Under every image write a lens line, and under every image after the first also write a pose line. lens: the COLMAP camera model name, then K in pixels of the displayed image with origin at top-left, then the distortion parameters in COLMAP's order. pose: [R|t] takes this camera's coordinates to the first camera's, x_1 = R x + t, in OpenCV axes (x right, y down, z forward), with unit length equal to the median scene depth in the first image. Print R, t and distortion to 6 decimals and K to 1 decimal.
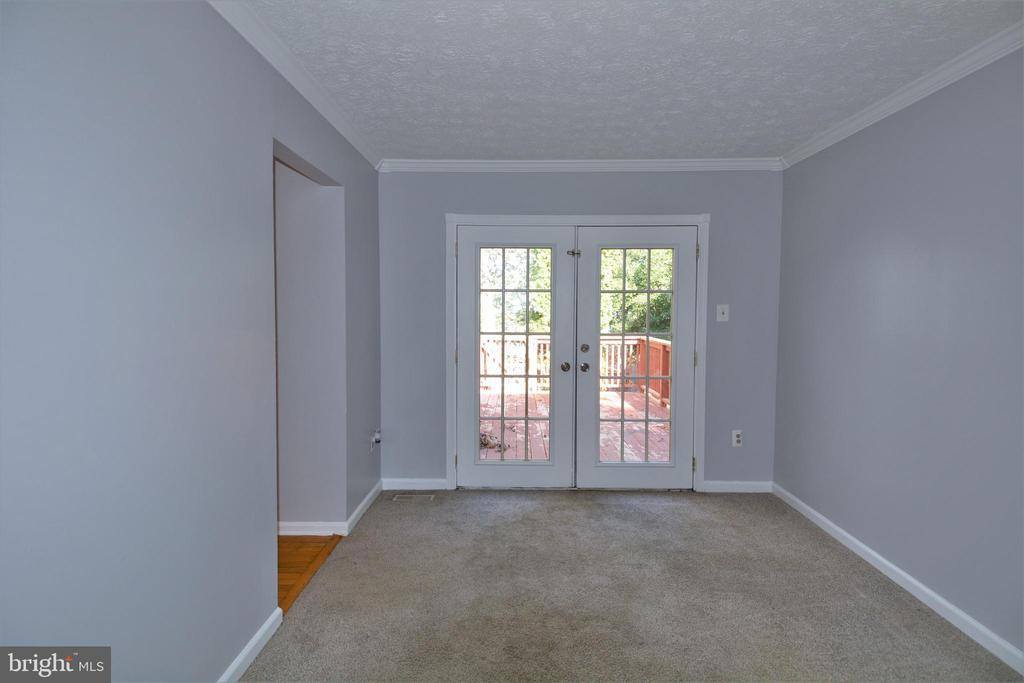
lens RADIAL K [[539.0, 0, 528.5], [0, 539.0, 318.9], [0, 0, 1]] dist [0.037506, -0.041941]
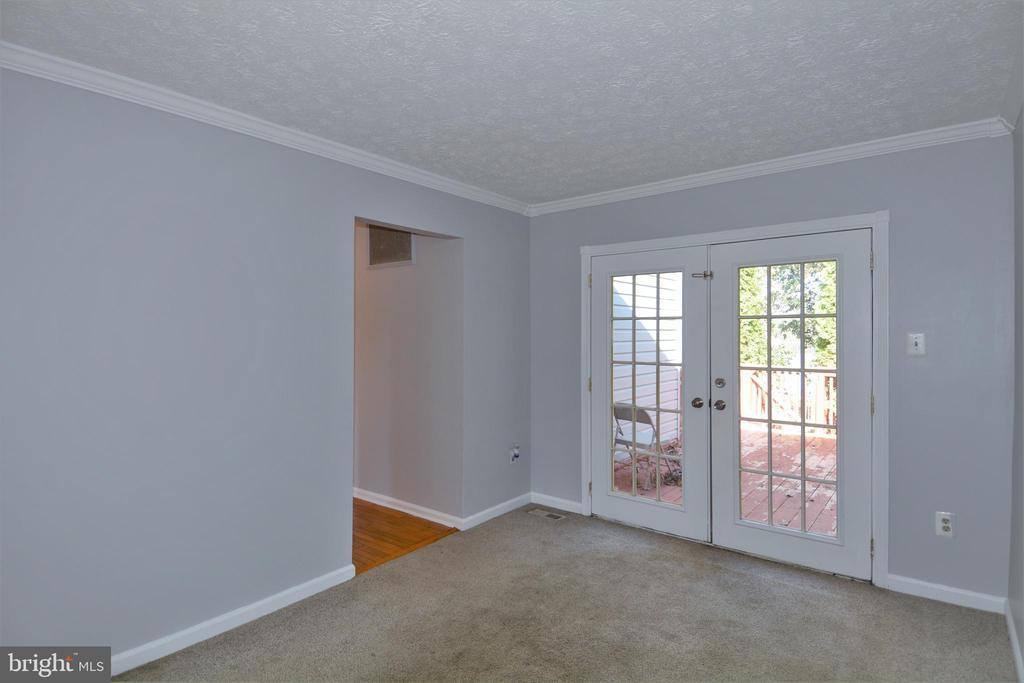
lens RADIAL K [[539.0, 0, 502.0], [0, 539.0, 311.7], [0, 0, 1]] dist [0.037506, -0.041941]
pose [[0.781339, -0.028206, -0.623469, 0.381847], [-0.007755, 0.998462, -0.054890, -0.009497], [0.624059, 0.047723, 0.779919, 0.090912]]
